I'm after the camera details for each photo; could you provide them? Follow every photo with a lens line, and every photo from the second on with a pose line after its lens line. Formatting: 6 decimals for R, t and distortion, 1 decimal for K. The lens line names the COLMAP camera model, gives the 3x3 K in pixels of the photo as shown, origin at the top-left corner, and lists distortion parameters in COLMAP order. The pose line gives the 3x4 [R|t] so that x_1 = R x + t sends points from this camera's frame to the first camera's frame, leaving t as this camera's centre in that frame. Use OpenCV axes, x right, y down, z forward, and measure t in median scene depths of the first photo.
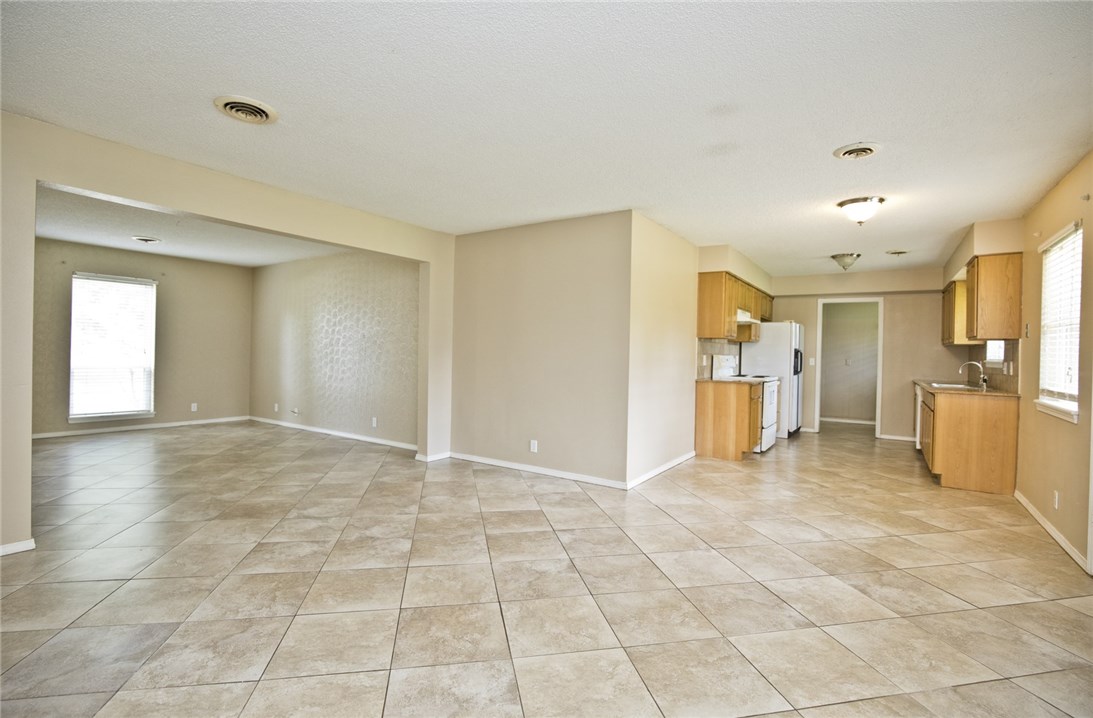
lens RADIAL K [[508.1, 0, 547.8], [0, 508.1, 354.7], [0, 0, 1]] dist [-0.028251, 0.001325]
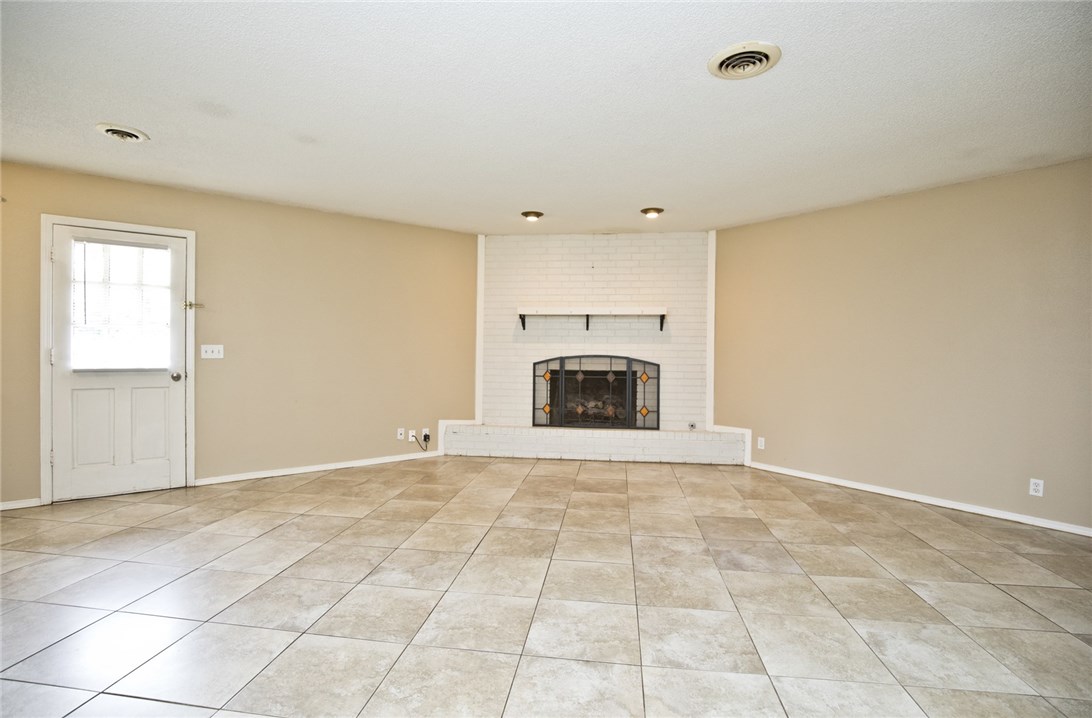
lens RADIAL K [[507.7, 0, 547.3], [0, 507.7, 354.7], [0, 0, 1]] dist [-0.028251, 0.001325]
pose [[-0.945841, -0.035305, 0.322704, -0.350176], [-0.028723, 0.999271, 0.025137, -0.011608], [-0.323356, 0.014506, -0.946166, 1.140223]]
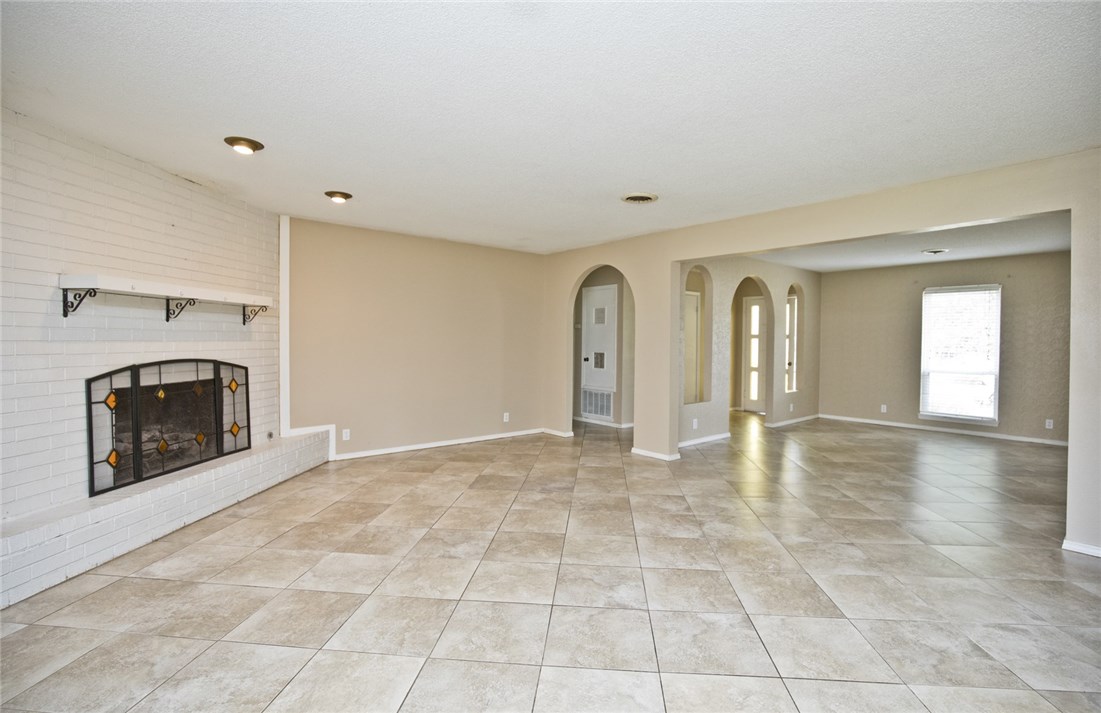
lens RADIAL K [[504.3, 0, 555.3], [0, 504.3, 349.4], [0, 0, 1]] dist [-0.030294, 0.000235]
pose [[-0.280917, -0.007754, -0.959701, 0.576584], [-0.018729, 0.999821, -0.002596, -0.007989], [0.959549, 0.017245, -0.281012, 0.721307]]
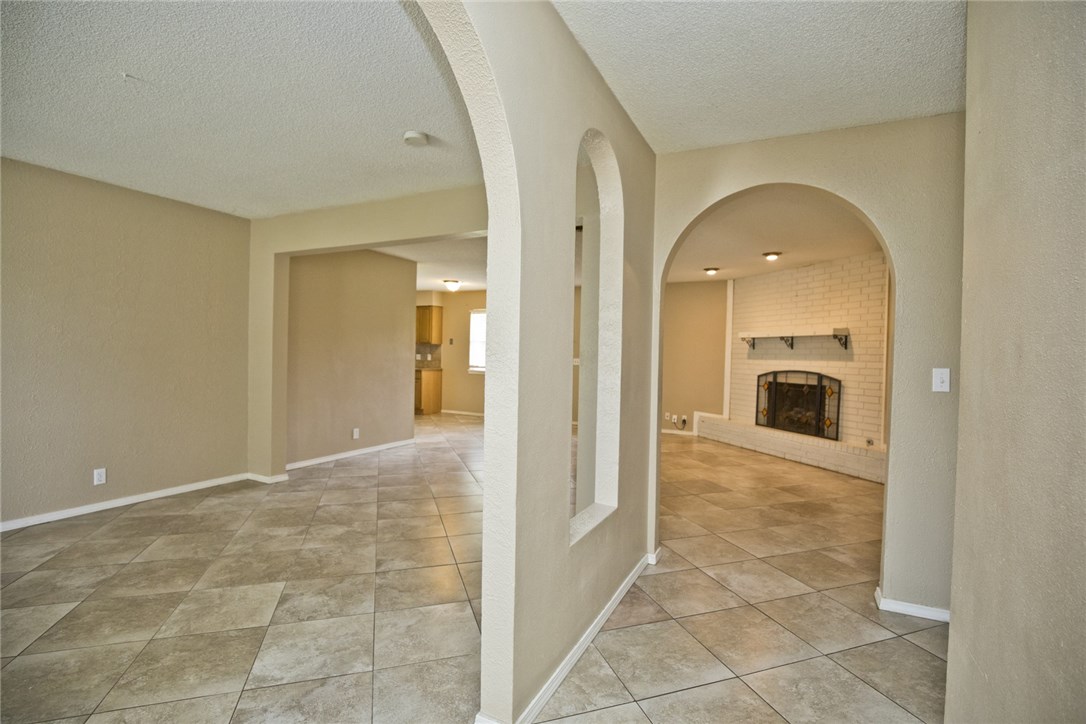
lens RADIAL K [[498.7, 0, 548.9], [0, 498.7, 362.2], [0, 0, 1]] dist [-0.035610, 0.005857]
pose [[-0.129264, -0.040583, 0.990779, -1.419093], [-0.019577, 0.999072, 0.038368, -0.048639], [-0.991417, -0.014437, -0.129938, 0.804028]]
